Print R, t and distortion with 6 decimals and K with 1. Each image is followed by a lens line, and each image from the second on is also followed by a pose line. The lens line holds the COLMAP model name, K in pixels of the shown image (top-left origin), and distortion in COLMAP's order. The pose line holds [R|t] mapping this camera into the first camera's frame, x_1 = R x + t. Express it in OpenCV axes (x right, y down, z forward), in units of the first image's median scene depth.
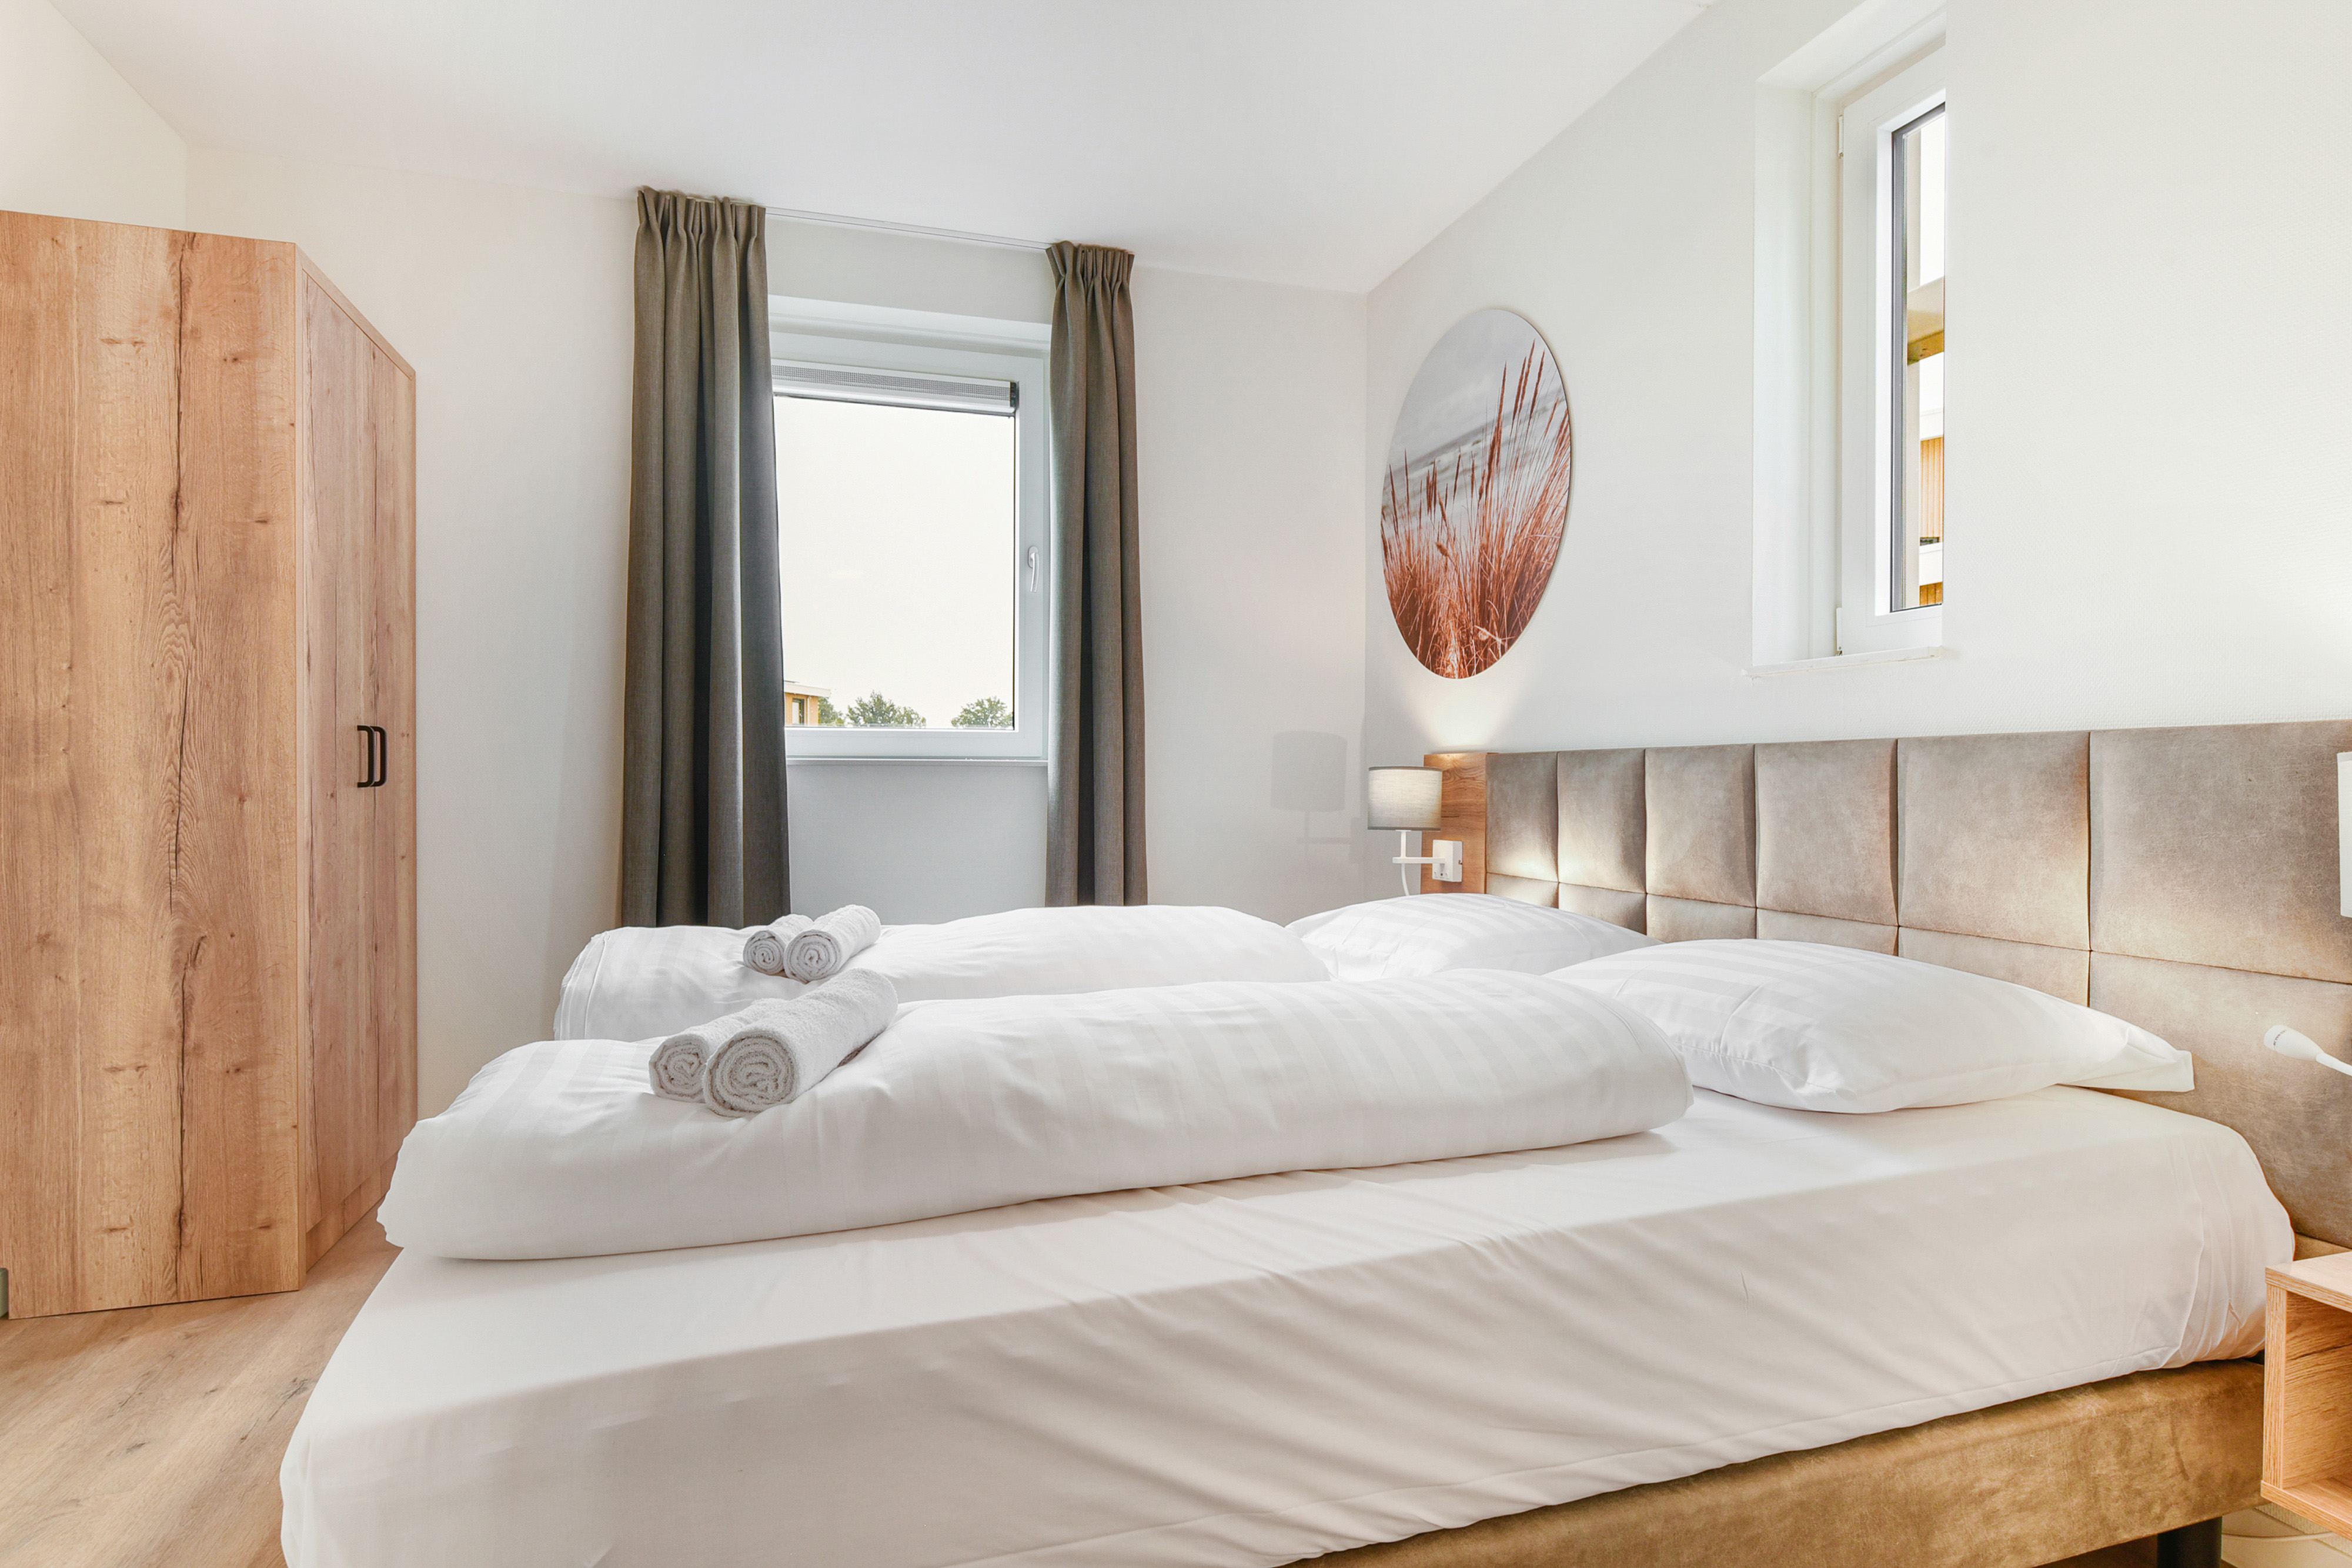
lens RADIAL K [[1264.4, 0, 1159.5], [0, 1264.4, 770.5], [0, 0, 1]] dist [-0.000698, 0.000525]
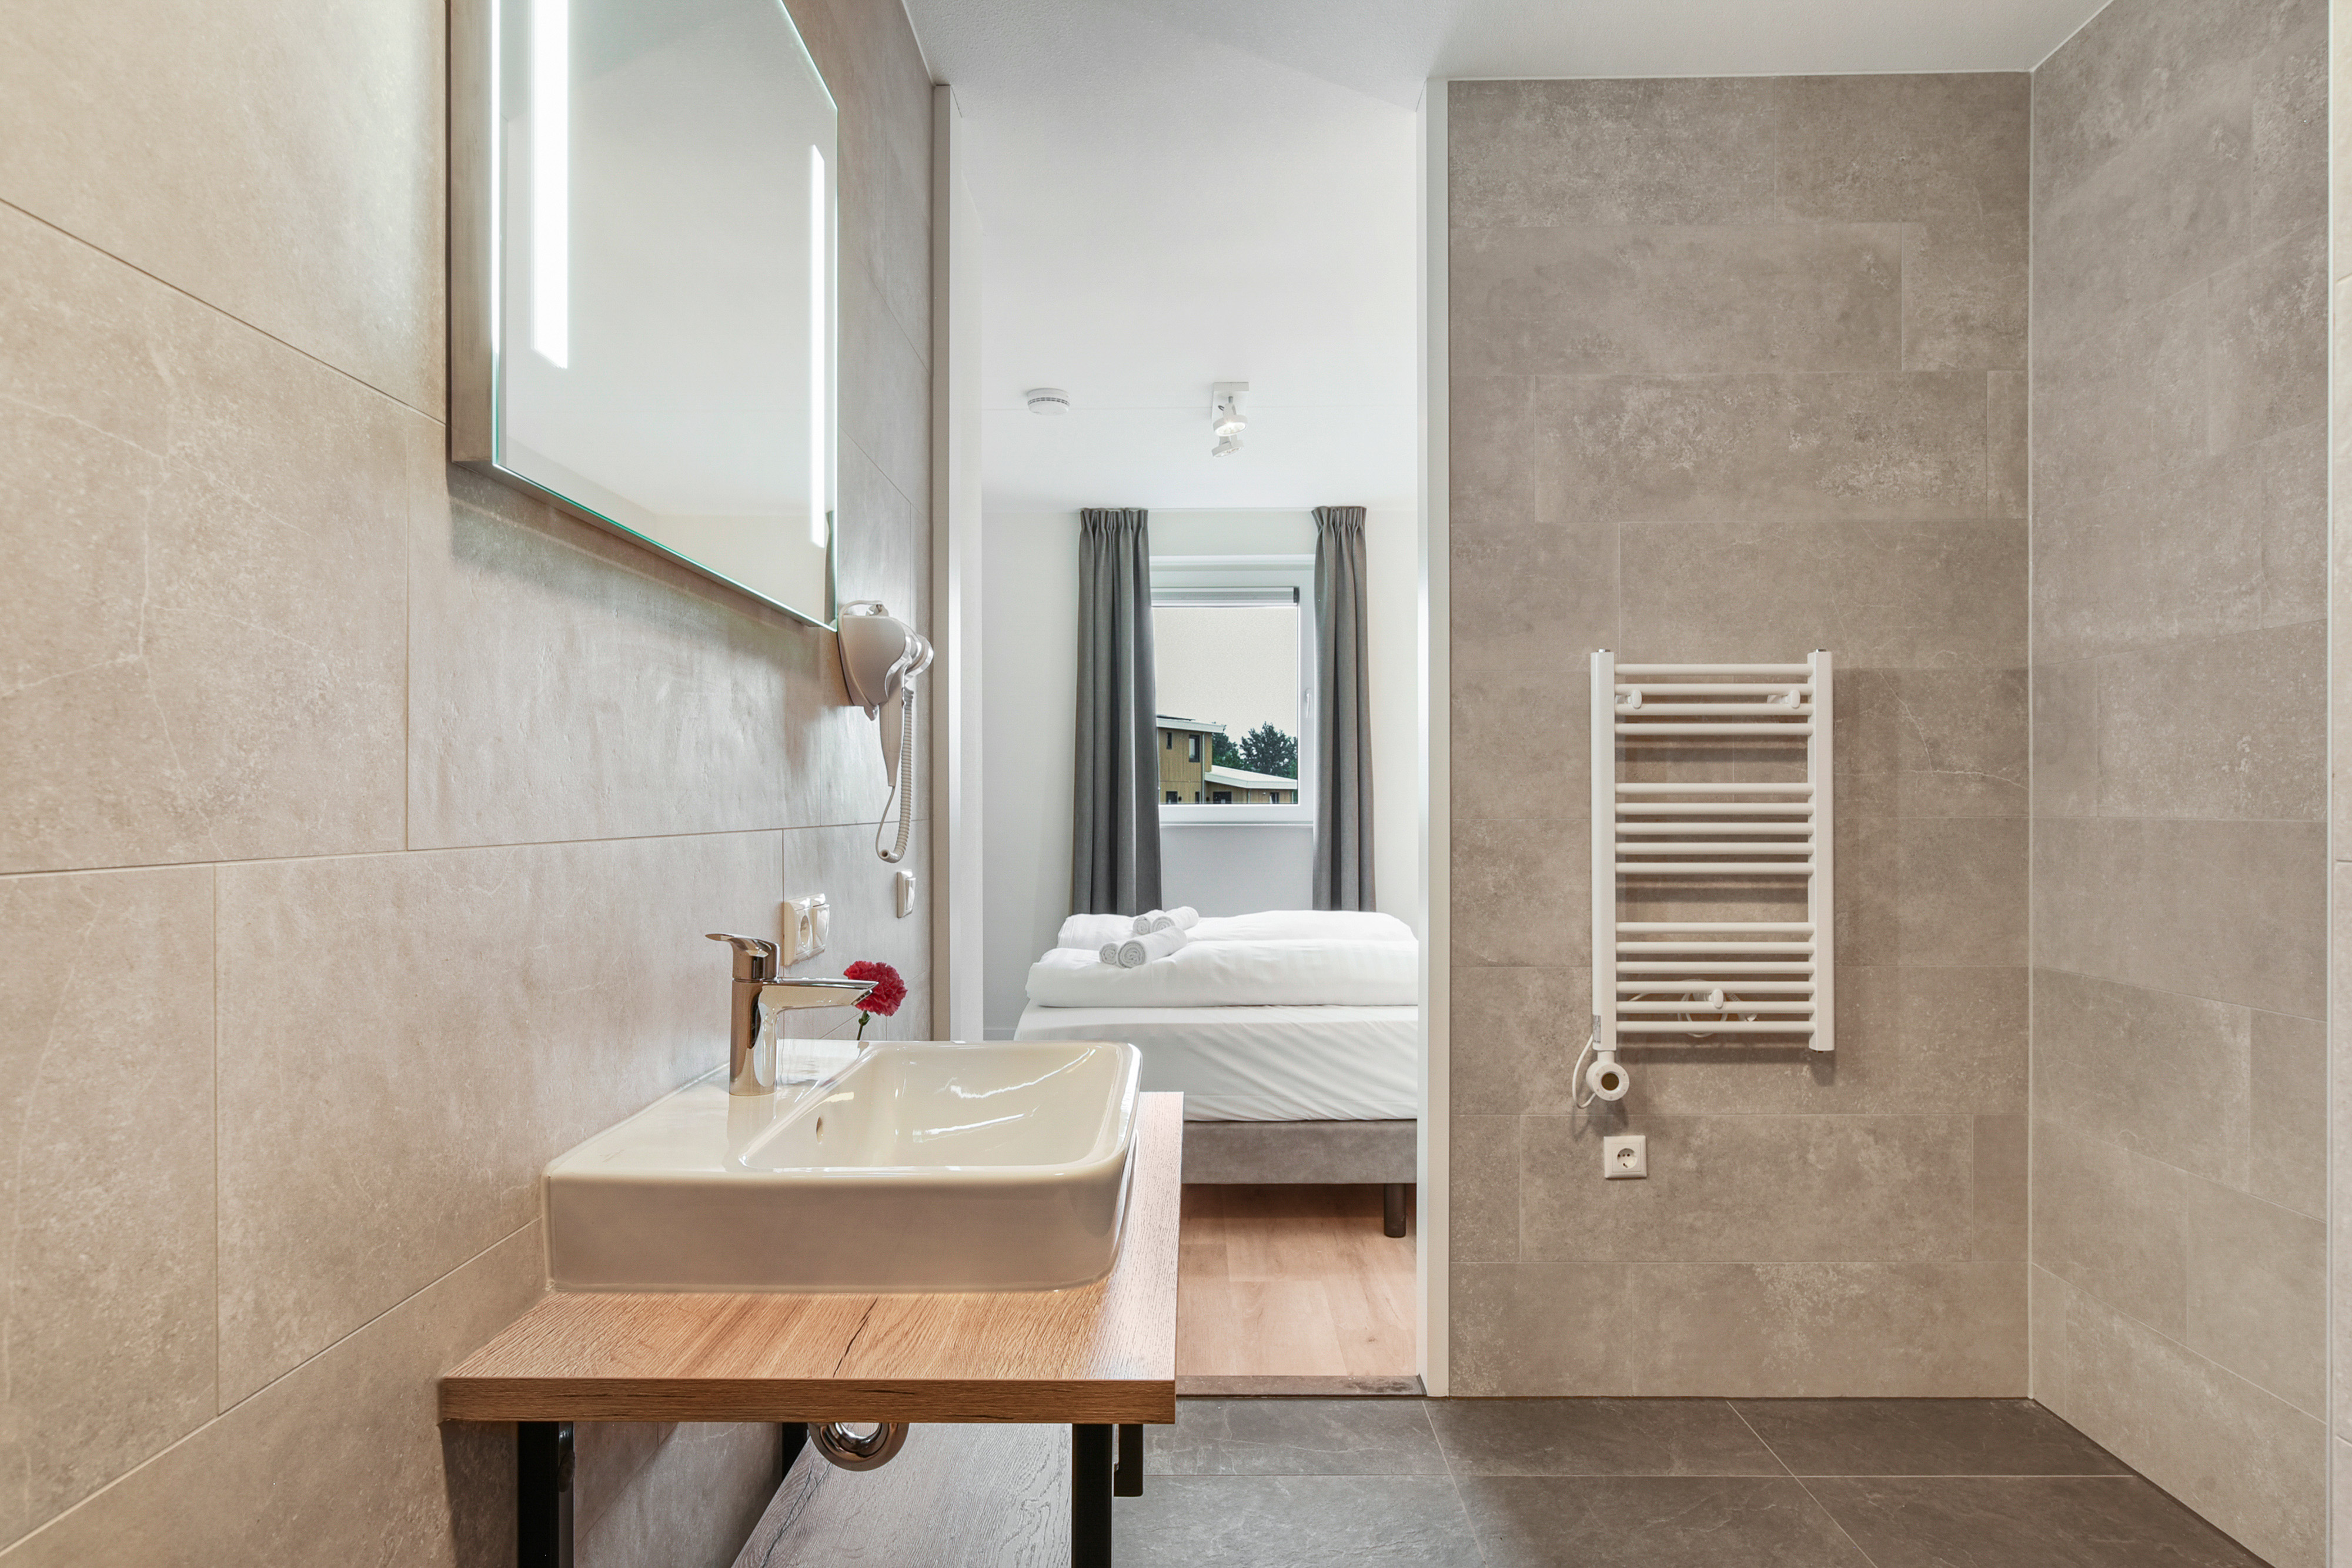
lens RADIAL K [[1264.4, 0, 1176.4], [0, 1264.4, 794.3], [0, 0, 1]] dist [-0.000698, 0.000525]
pose [[0.955298, -0.004922, -0.295603, 0.235240], [0.006201, 0.999975, 0.003391, -0.053164], [0.295579, -0.005073, 0.955305, -0.644640]]
